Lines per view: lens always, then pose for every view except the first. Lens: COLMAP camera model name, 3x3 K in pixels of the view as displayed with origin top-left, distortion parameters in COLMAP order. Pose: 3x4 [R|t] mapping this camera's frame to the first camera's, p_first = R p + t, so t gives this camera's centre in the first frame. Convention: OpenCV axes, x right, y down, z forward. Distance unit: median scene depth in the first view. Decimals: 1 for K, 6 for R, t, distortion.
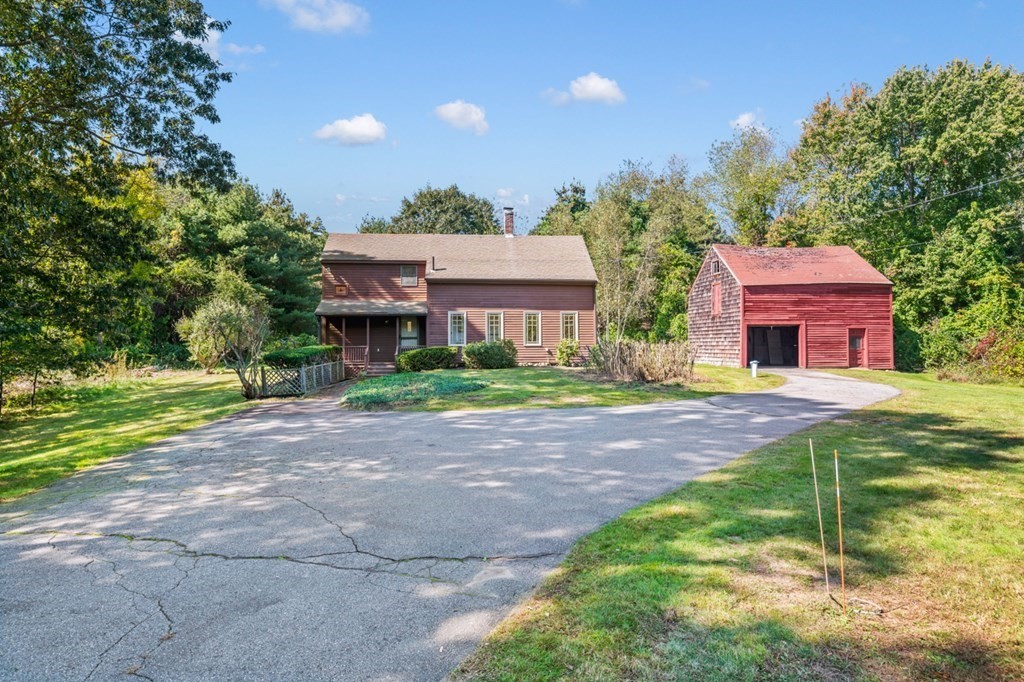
lens RADIAL K [[561.4, 0, 512.6], [0, 561.4, 356.1], [0, 0, 1]] dist [-0.003234, -0.001012]
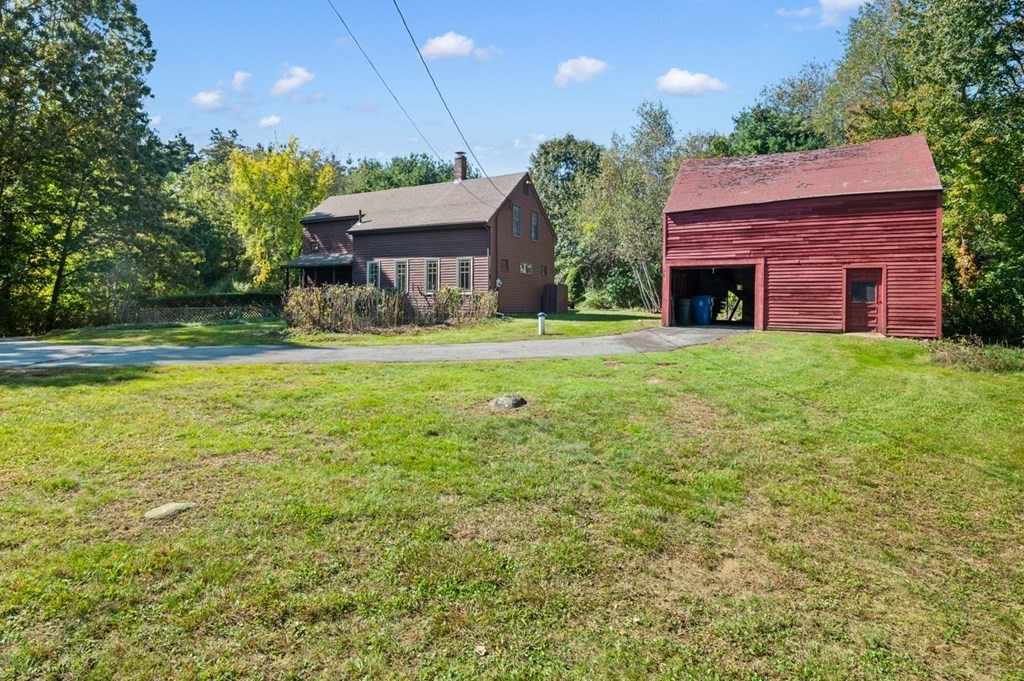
lens RADIAL K [[518.6, 0, 512.0], [0, 518.6, 340.5], [0, 0, 1]] dist [-0.000498, -0.016571]
pose [[0.824432, 0.054231, -0.563356, 0.625867], [-0.018617, 0.997459, 0.068774, -0.002678], [0.565654, -0.046211, 0.823347, 0.317810]]
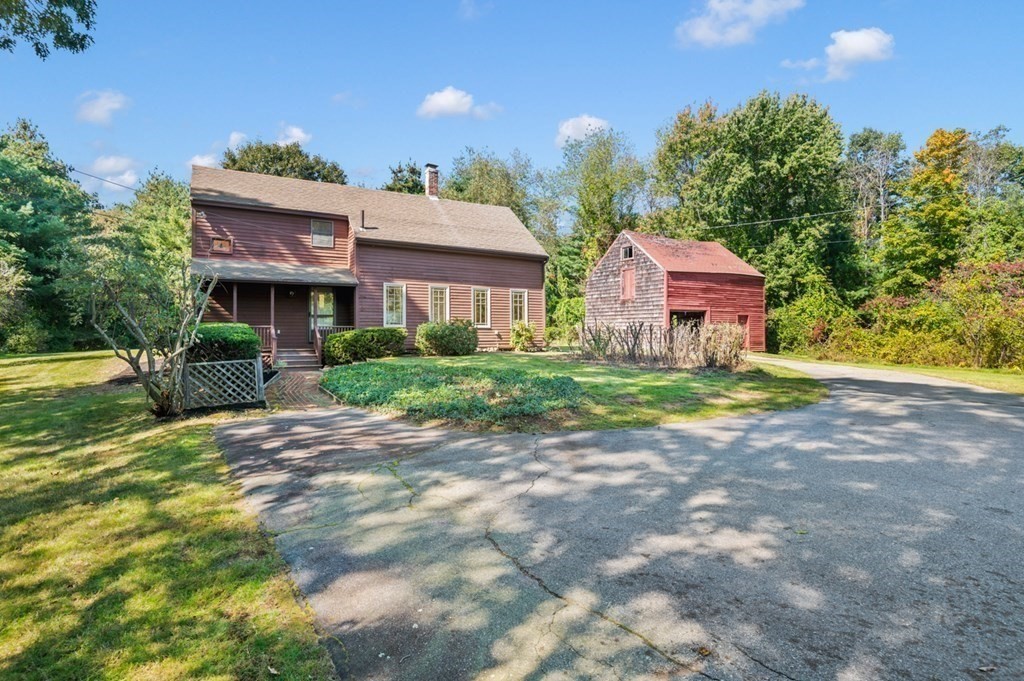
lens RADIAL K [[518.6, 0, 512.0], [0, 518.6, 340.5], [0, 0, 1]] dist [-0.000498, -0.016571]
pose [[0.910916, -0.000433, 0.412592, -0.232799], [0.001854, 0.999994, -0.003044, 0.003023], [-0.412588, 0.003538, 0.910911, 0.252926]]
